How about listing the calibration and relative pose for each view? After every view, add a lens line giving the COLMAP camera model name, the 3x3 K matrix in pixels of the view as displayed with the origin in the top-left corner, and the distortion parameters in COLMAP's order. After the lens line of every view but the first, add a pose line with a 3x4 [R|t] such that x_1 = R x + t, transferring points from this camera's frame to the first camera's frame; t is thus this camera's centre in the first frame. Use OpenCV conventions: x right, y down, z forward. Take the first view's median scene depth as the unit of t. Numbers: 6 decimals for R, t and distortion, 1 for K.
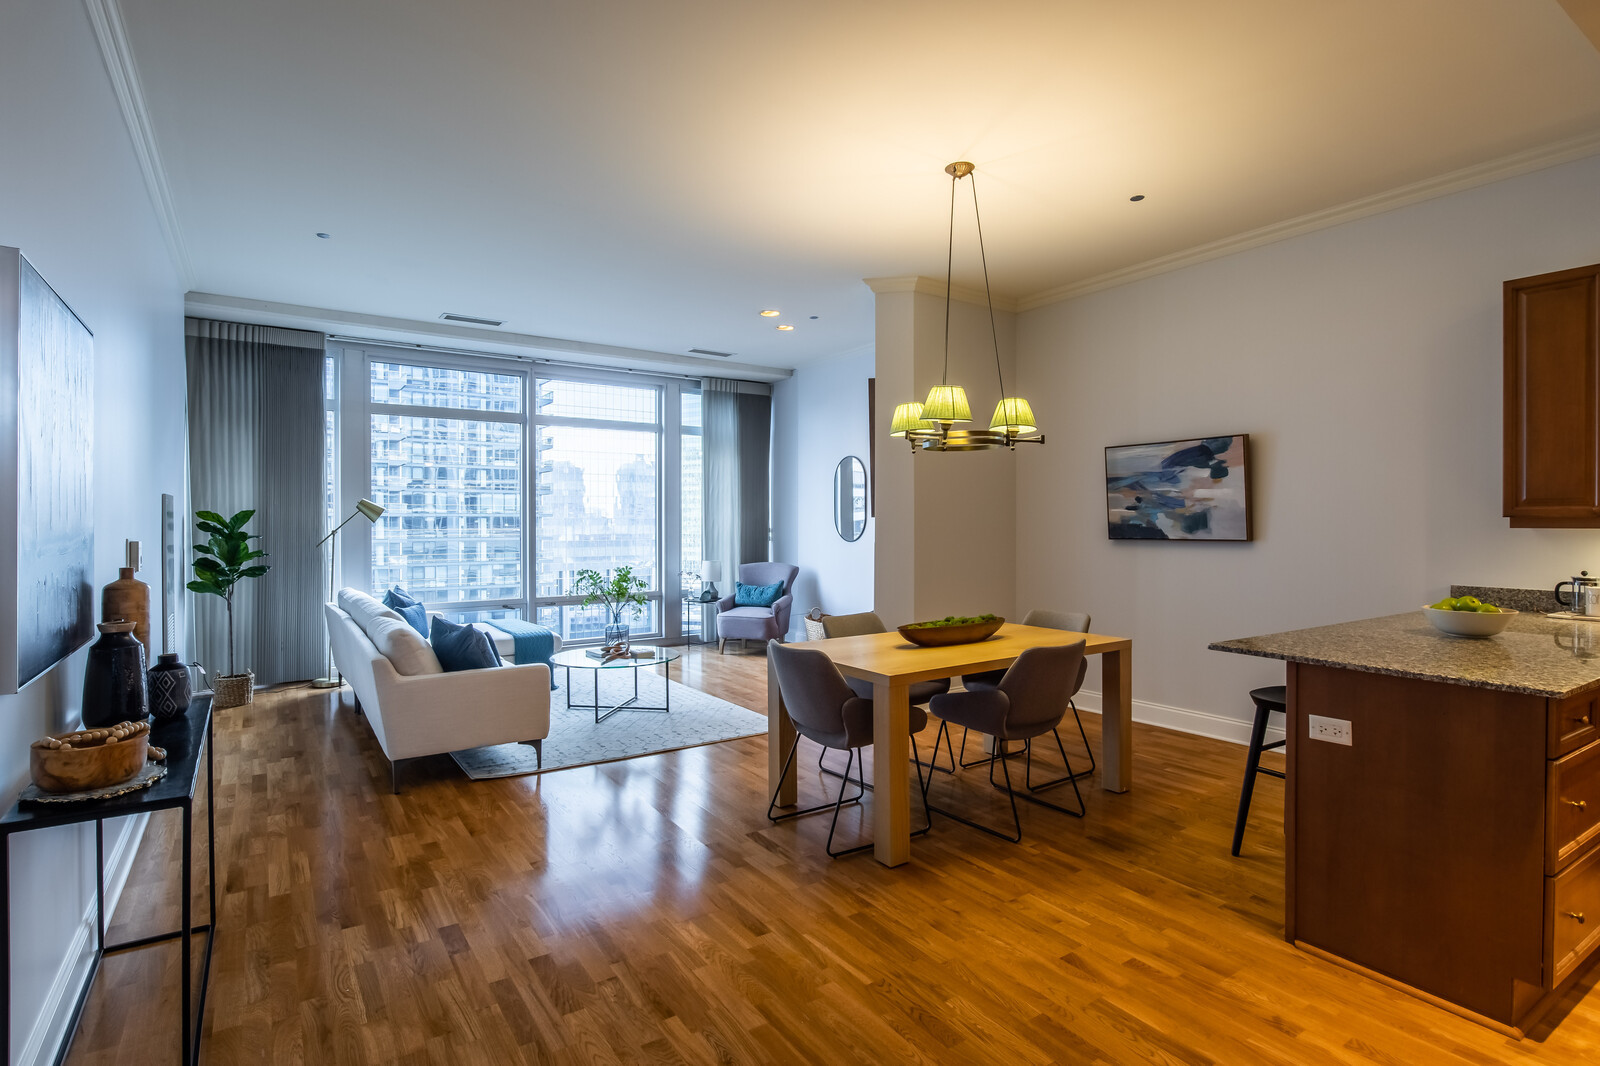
lens RADIAL K [[804.4, 0, 773.4], [0, 804.4, 527.3], [0, 0, 1]] dist [-0.017908, 0.000265]
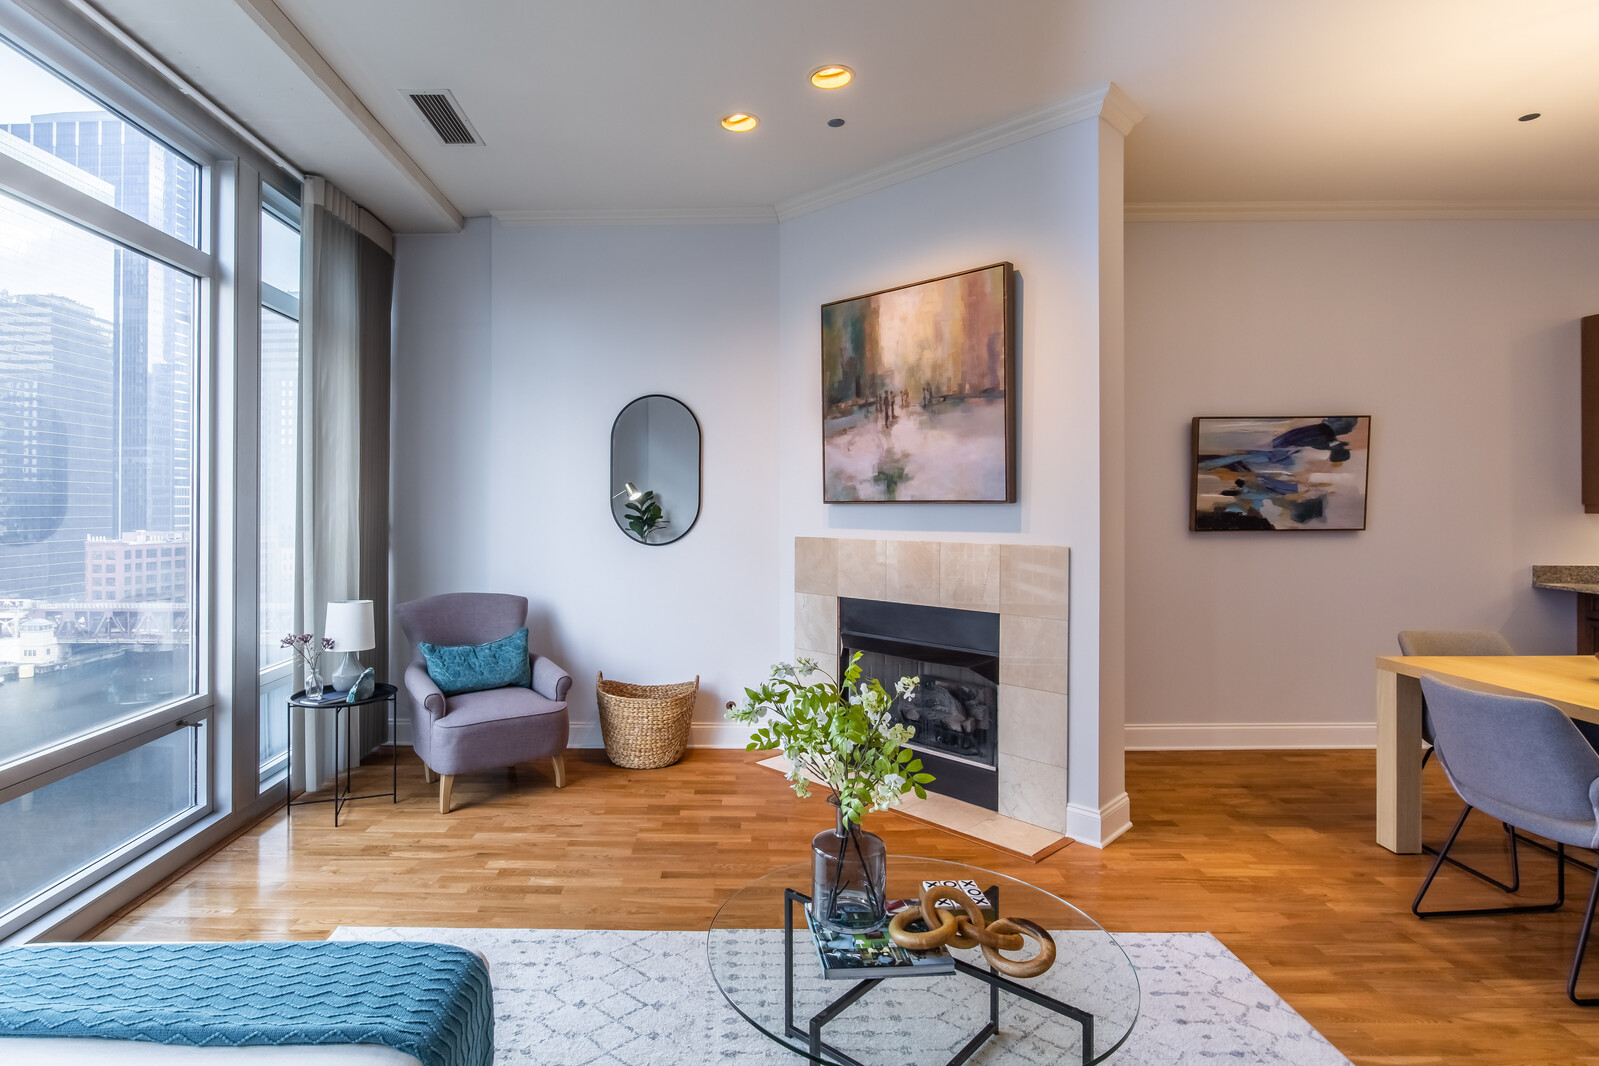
lens RADIAL K [[827.0, 0, 714.5], [0, 827.0, 503.5], [0, 0, 1]] dist [-0.006191, -0.001765]
pose [[0.552444, 0.001119, 0.833549, -0.500651], [0.007174, 0.999956, -0.006096, -0.010604], [-0.833519, 0.009347, 0.552412, 0.874847]]
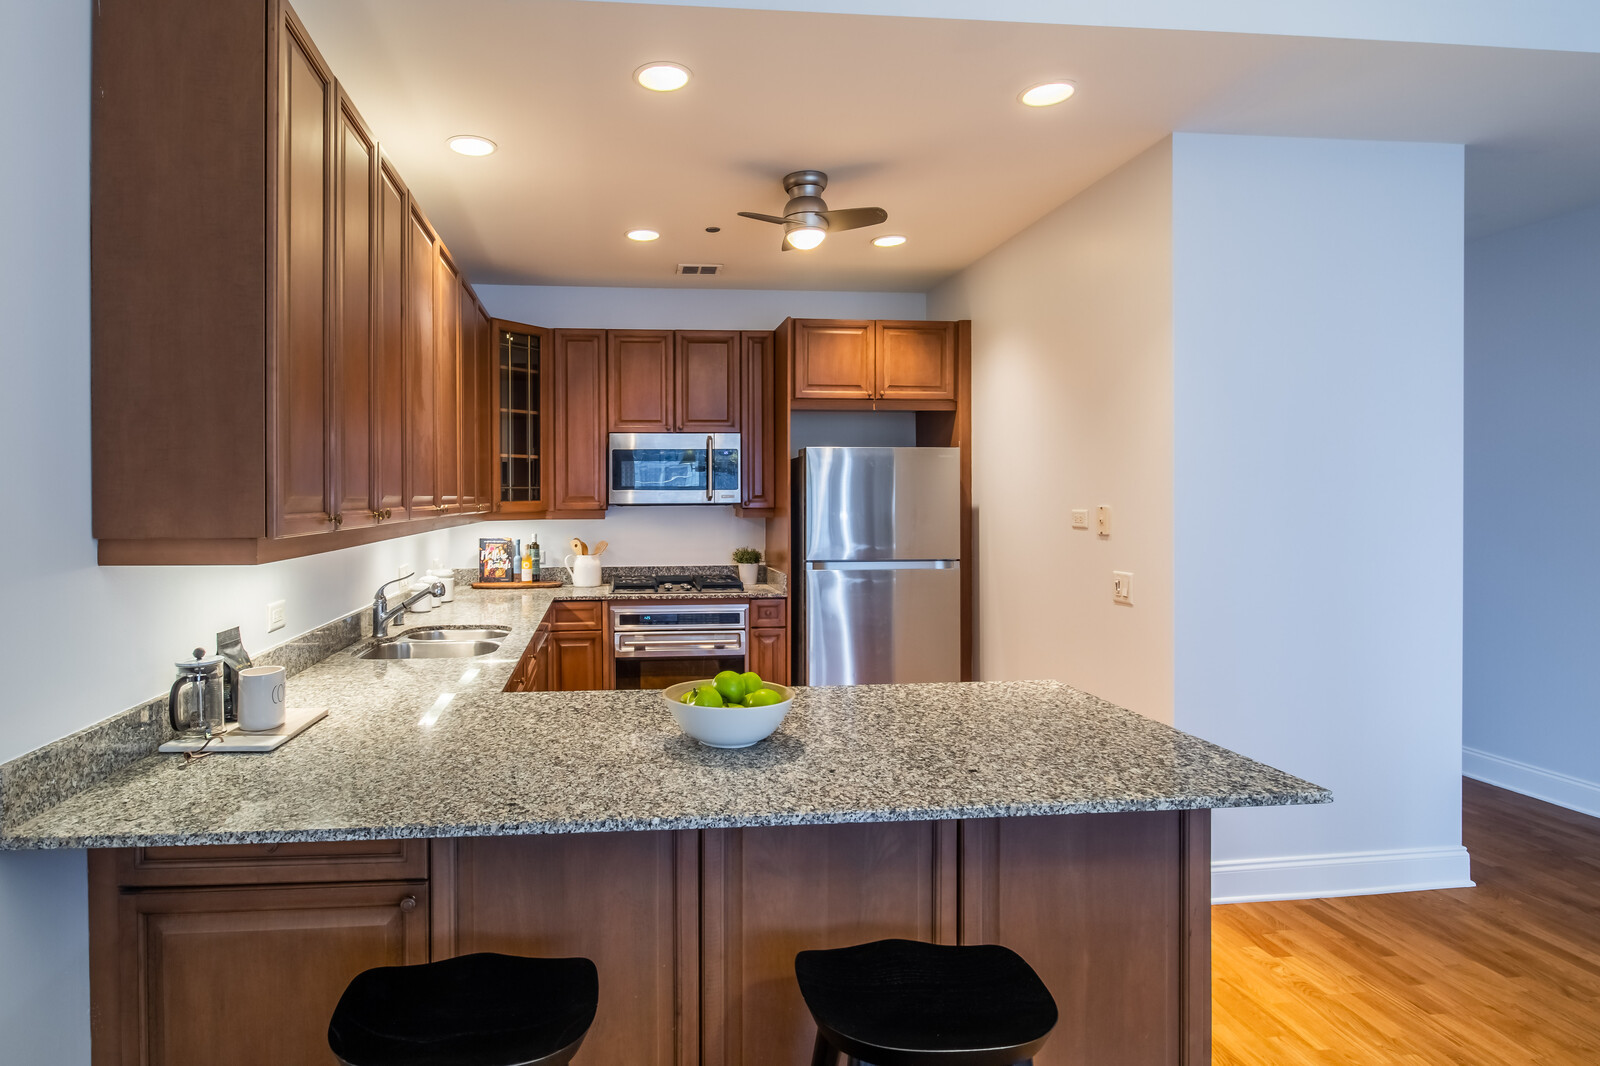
lens RADIAL K [[847.9, 0, 682.6], [0, 847.9, 504.2], [0, 0, 1]] dist [-0.001752, -0.000647]
pose [[-0.891190, 0.003249, 0.453619, 0.309193], [0.010314, 0.999861, 0.013101, -0.021021], [-0.453514, 0.016354, -0.891099, 0.771517]]
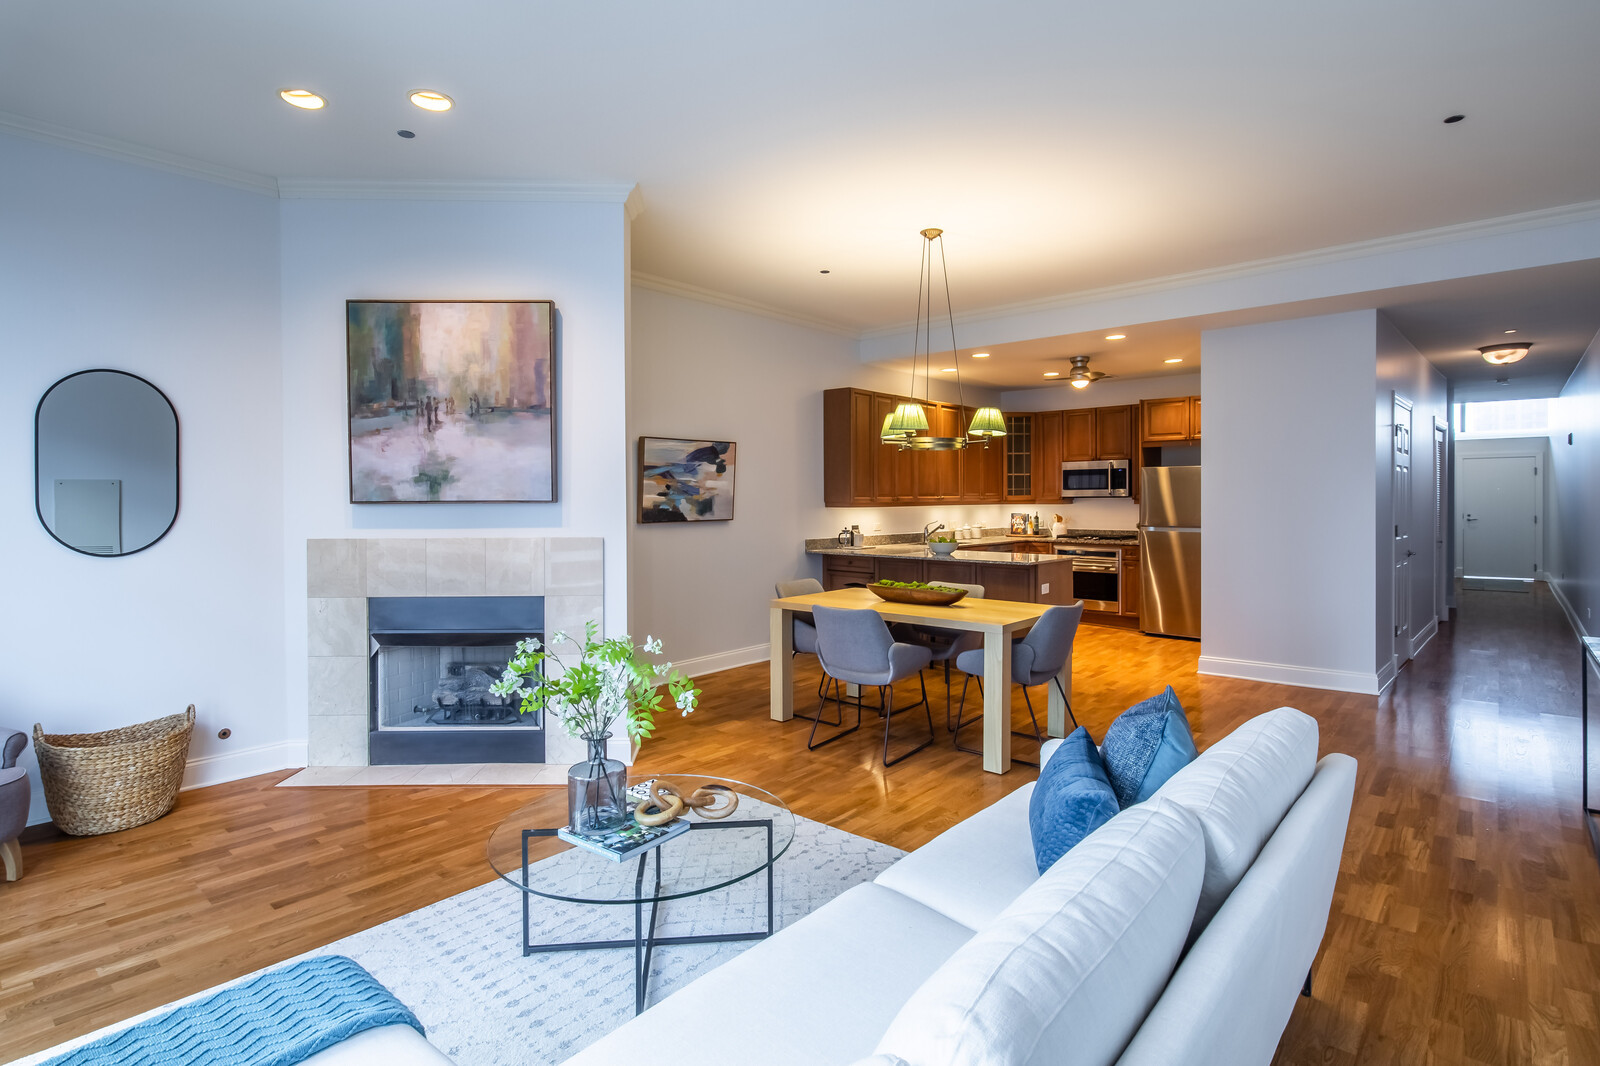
lens RADIAL K [[815.2, 0, 797.0], [0, 815.2, 509.2], [0, 0, 1]] dist [-0.011228, -0.000456]
pose [[-0.290459, -0.007860, 0.956855, -0.623790], [0.013135, 0.999839, 0.012201, -0.013322], [-0.956797, 0.016112, -0.290310, 1.034180]]
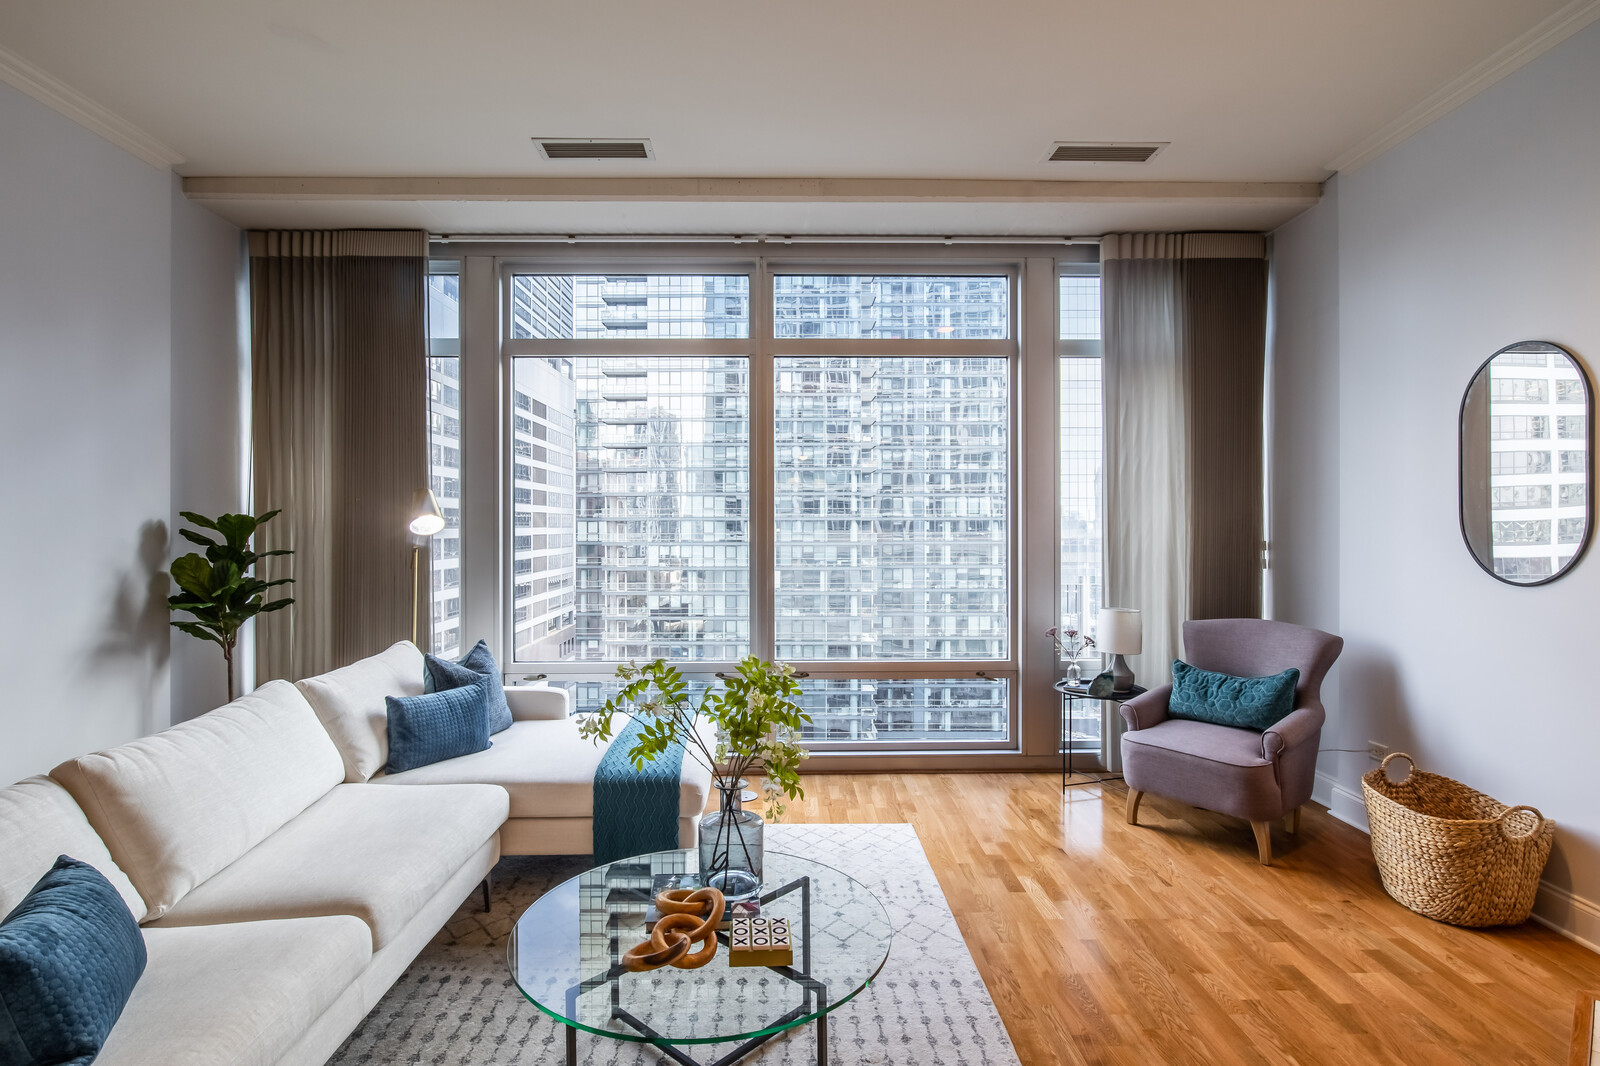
lens RADIAL K [[808.5, 0, 772.4], [0, 808.5, 527.1], [0, 0, 1]] dist [-0.004832, 0.000387]
pose [[0.841122, 0.000204, -0.540845, 0.013747], [-0.002745, 0.999989, -0.003892, -0.007634], [0.540838, 0.004758, 0.841113, 0.716971]]
